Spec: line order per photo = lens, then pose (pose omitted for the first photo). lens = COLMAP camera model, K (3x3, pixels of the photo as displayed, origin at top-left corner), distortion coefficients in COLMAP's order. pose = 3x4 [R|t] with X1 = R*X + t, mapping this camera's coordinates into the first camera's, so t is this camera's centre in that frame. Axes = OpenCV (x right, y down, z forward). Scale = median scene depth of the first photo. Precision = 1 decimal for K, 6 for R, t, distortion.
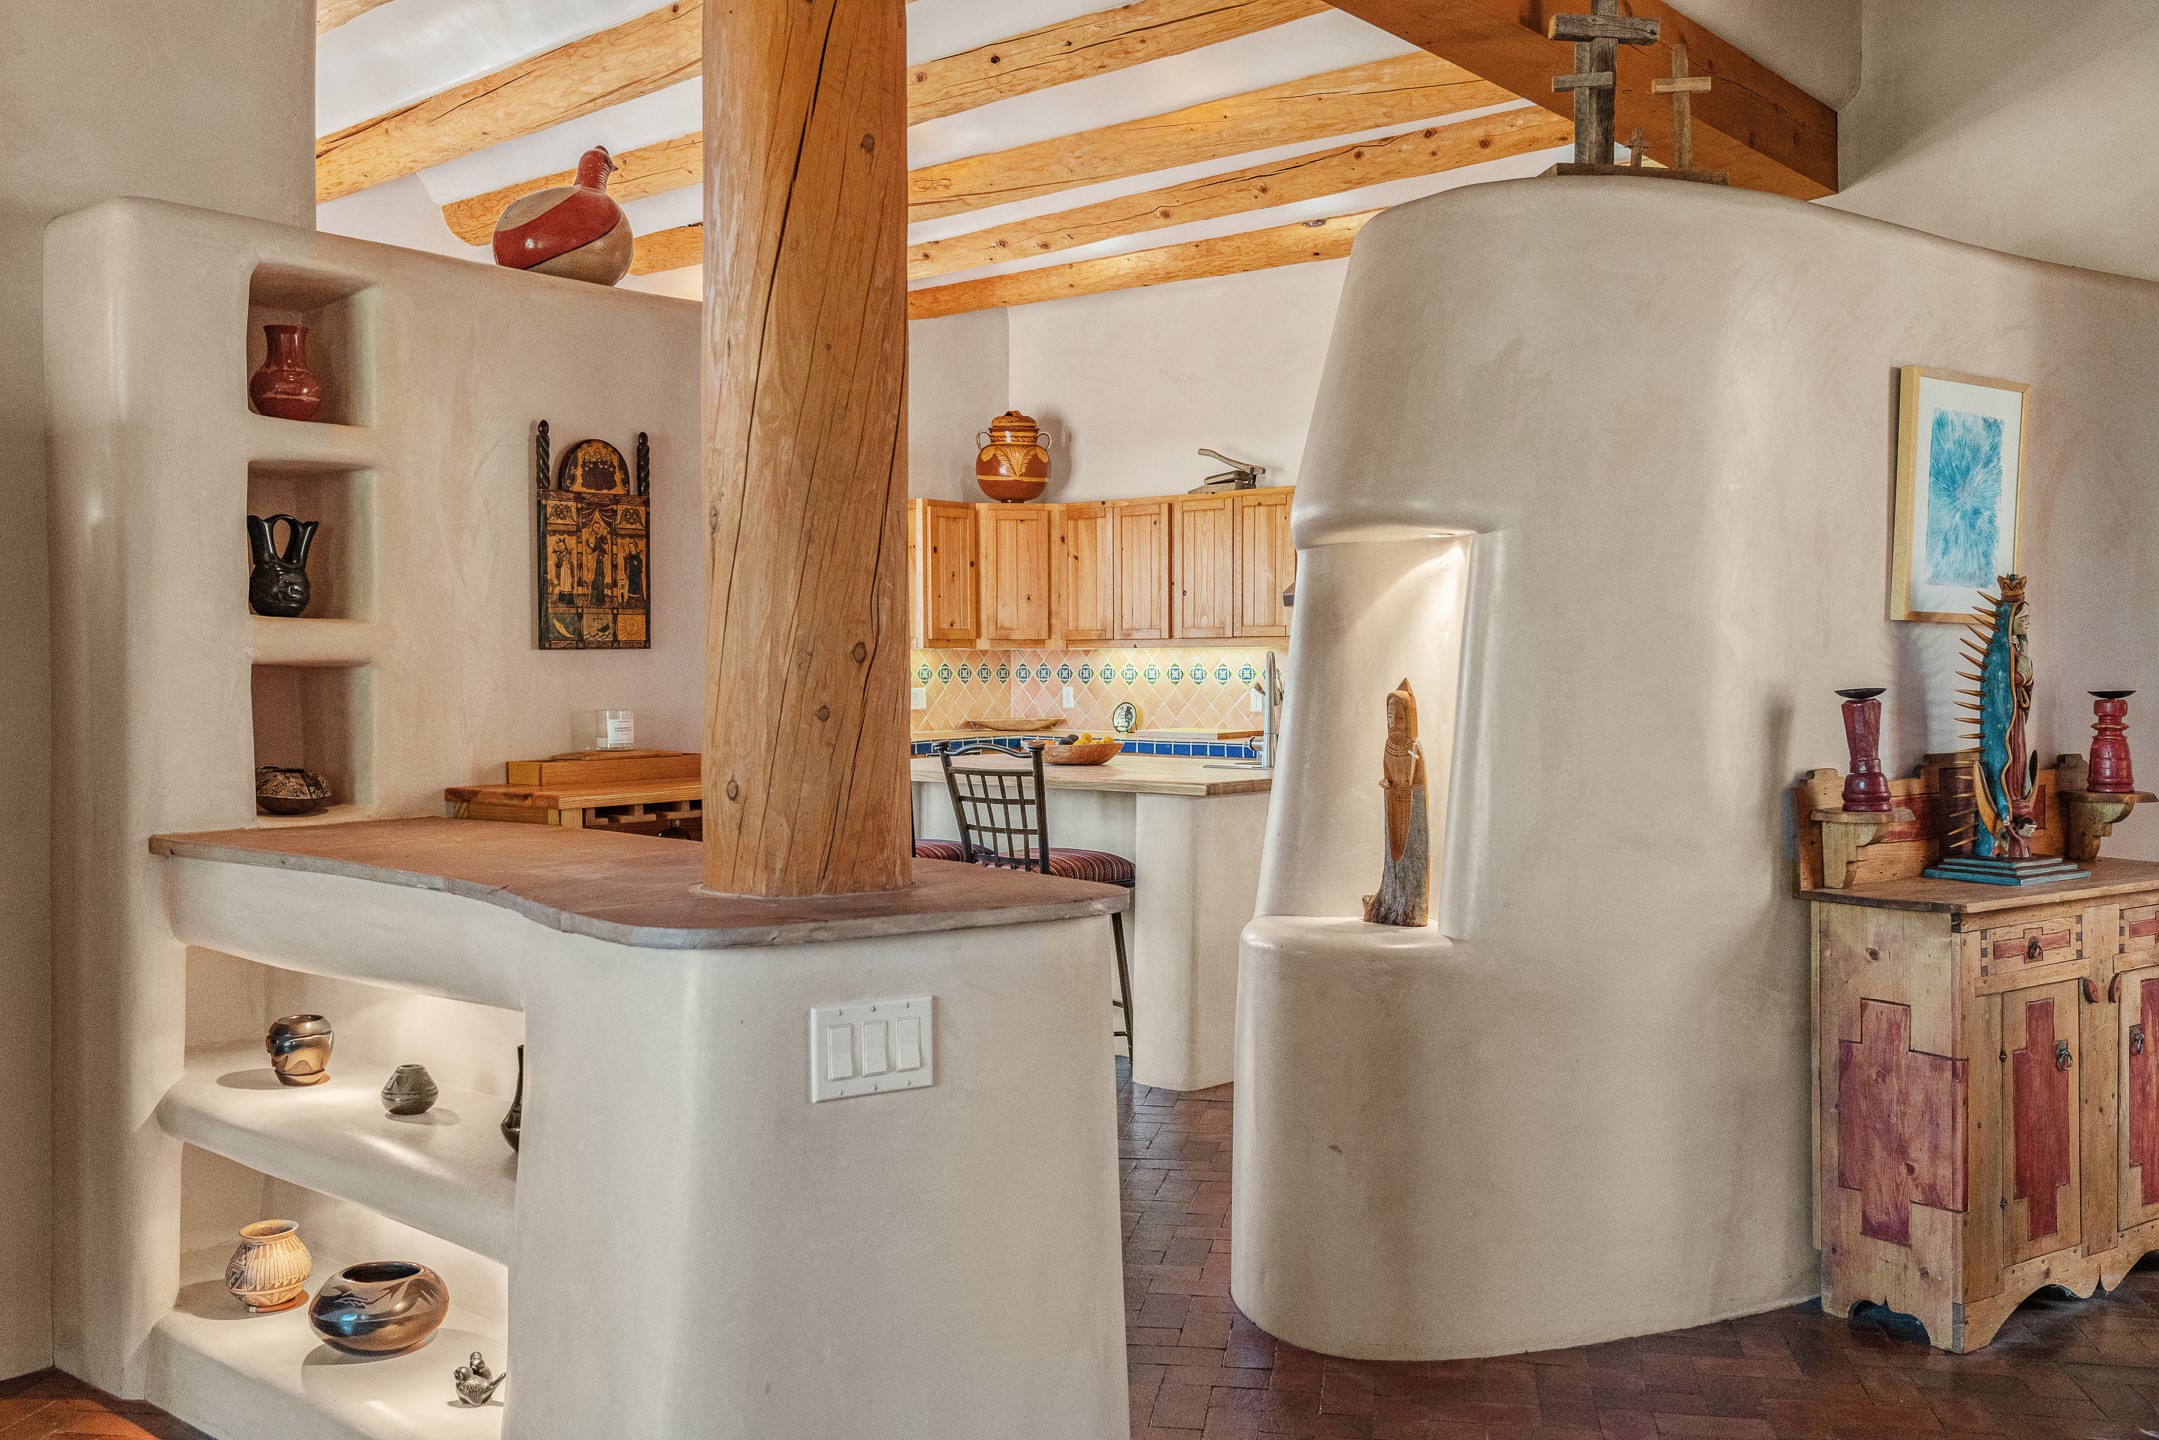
lens RADIAL K [[1903.1, 0, 1094.4], [0, 1903.1, 699.9], [0, 0, 1]] dist [-0.008166, 0.004183]
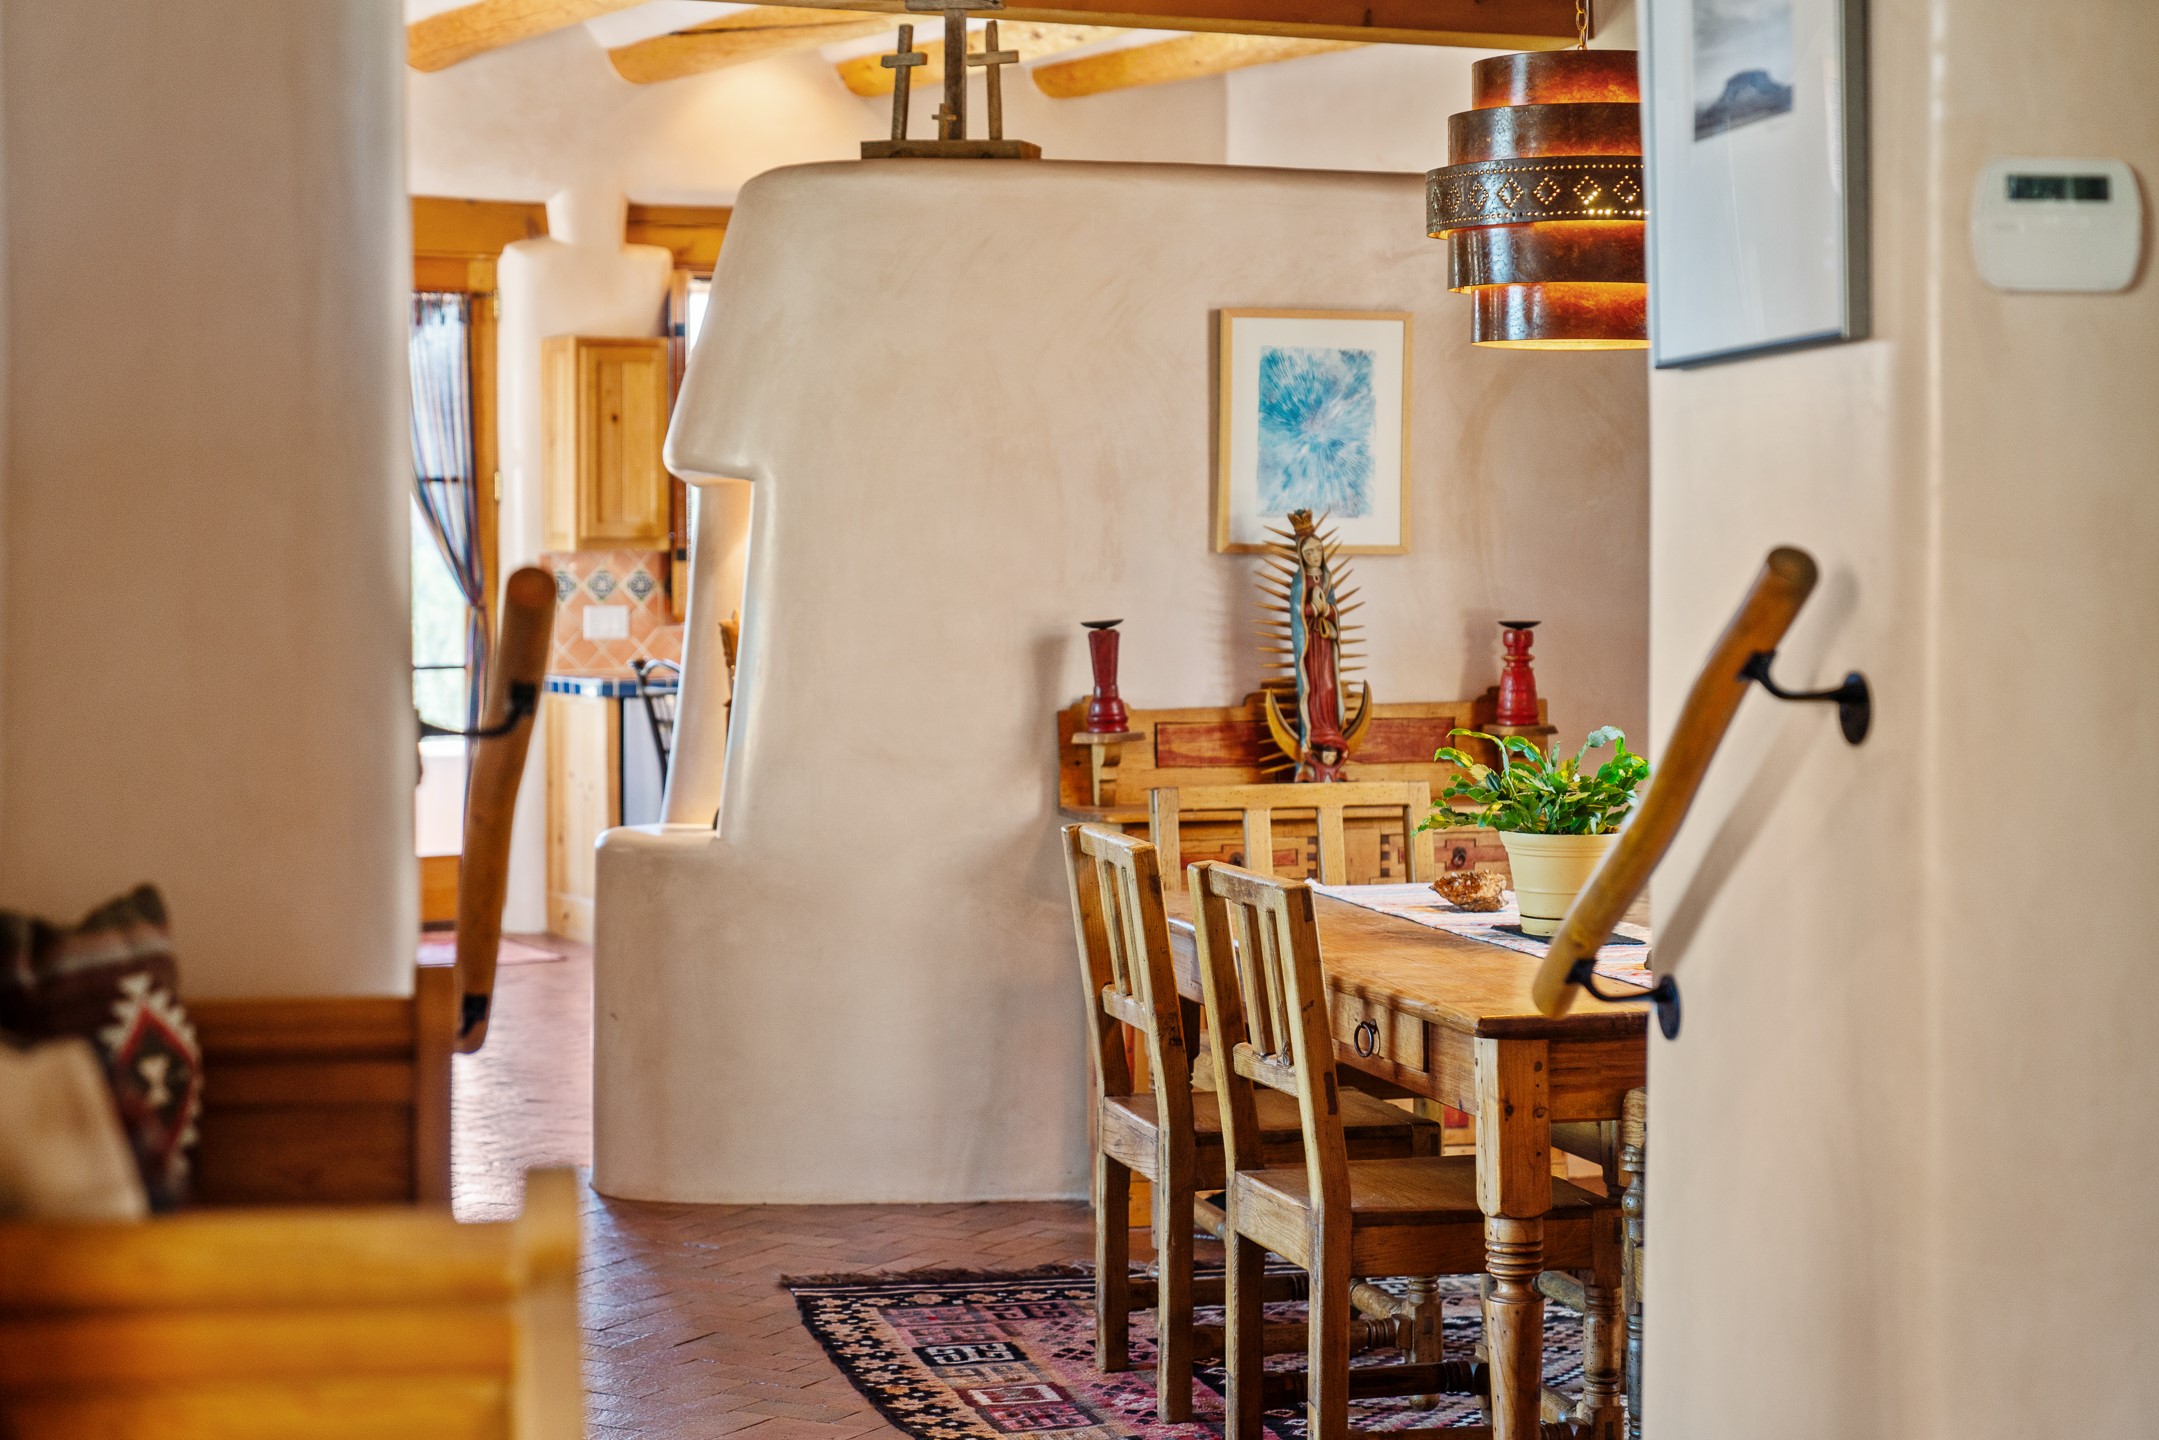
lens RADIAL K [[3911.7, 0, 1124.1], [0, 3911.7, 503.8], [0, 0, 1]] dist [0.110602, 0.000000]
pose [[0.937233, -0.005546, -0.348660, 1.084708], [-0.002325, 0.999752, -0.022152, -0.020694], [0.348697, 0.021572, 0.936987, -0.986814]]
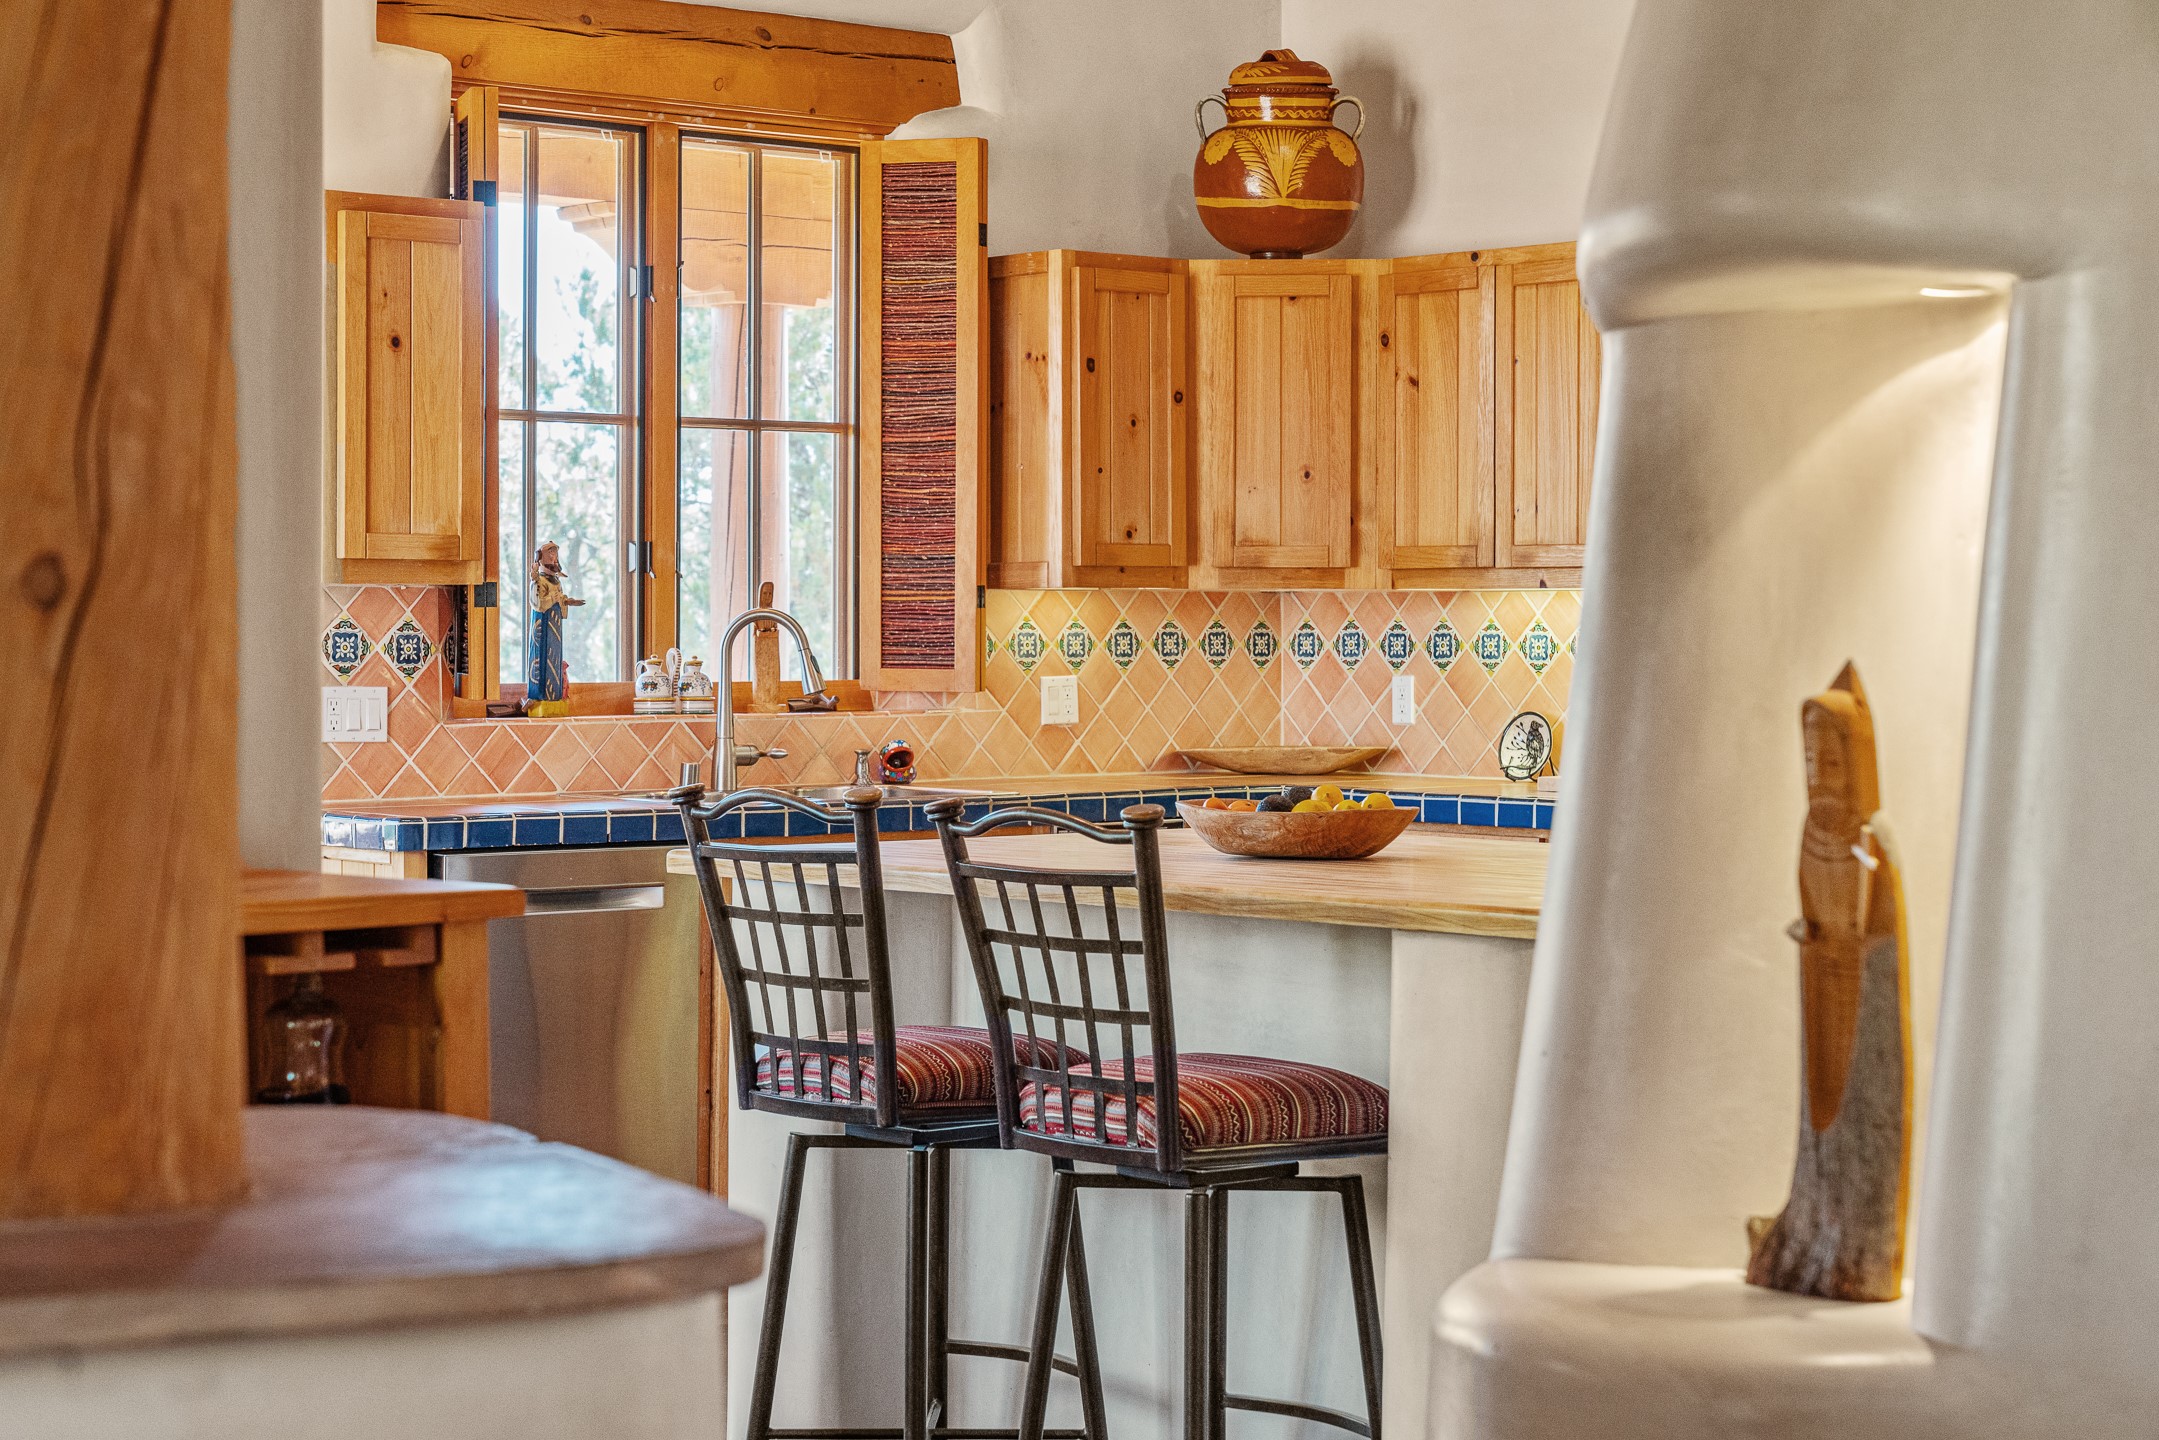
lens RADIAL K [[4043.7, 0, 1058.3], [0, 4043.7, 719.3], [0, 0, 1]] dist [0.024213, 0.000000]
pose [[0.988399, 0.008260, -0.151652, 0.120080], [-0.007600, 0.999959, 0.004930, -0.001900], [0.151687, -0.003721, 0.988422, 0.150546]]
